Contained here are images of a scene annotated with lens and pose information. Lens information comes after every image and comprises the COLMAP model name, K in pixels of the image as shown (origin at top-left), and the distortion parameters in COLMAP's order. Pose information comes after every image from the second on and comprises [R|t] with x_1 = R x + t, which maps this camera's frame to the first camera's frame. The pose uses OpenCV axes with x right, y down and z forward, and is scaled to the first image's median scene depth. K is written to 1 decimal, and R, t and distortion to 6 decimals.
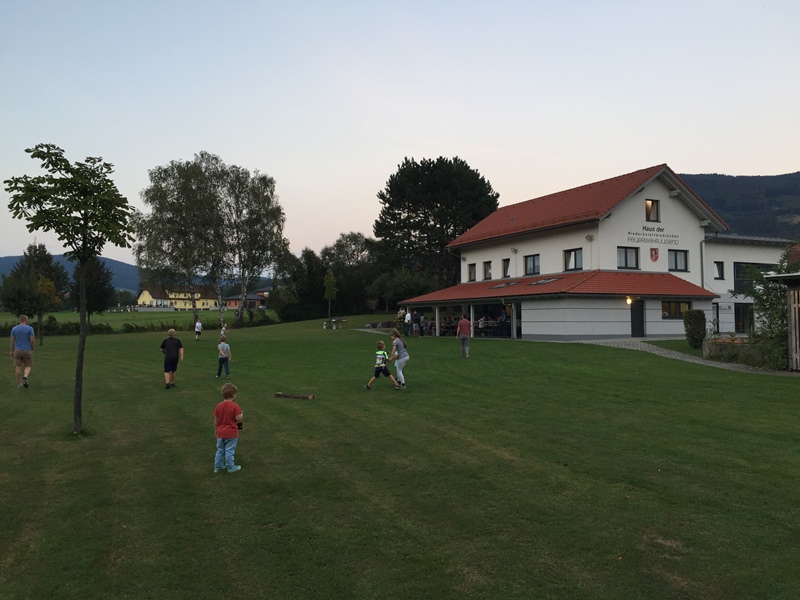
lens RADIAL K [[688.2, 0, 400.6], [0, 688.2, 293.8], [0, 0, 1]] dist [0.069224, -0.036157]
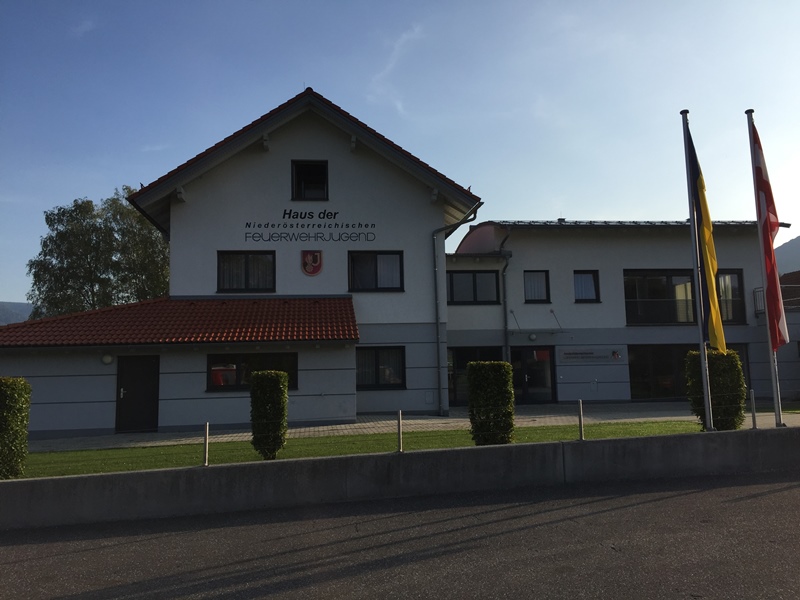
lens RADIAL K [[688.2, 0, 400.9], [0, 688.2, 298.4], [0, 0, 1]] dist [0.069224, -0.036157]
pose [[0.938315, -0.052794, -0.341727, 0.466897], [0.033898, 0.997560, -0.061037, 0.003694], [0.344116, 0.045688, 0.937815, 0.413065]]
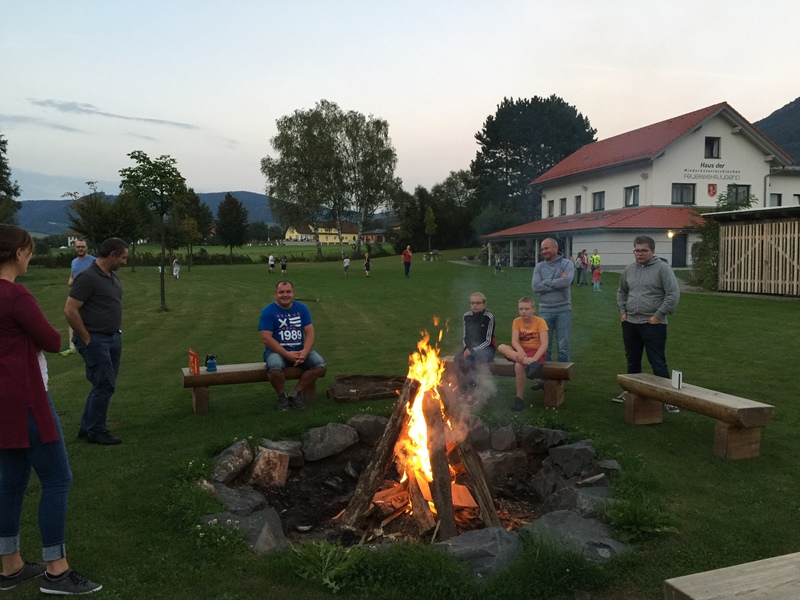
lens RADIAL K [[688.2, 0, 405.5], [0, 688.2, 300.0], [0, 0, 1]] dist [0.069224, -0.036157]
pose [[0.980129, 0.015103, -0.197783, 0.092345], [0.005630, 0.994577, 0.103848, -0.002070], [0.198279, -0.102898, 0.974729, -0.113924]]
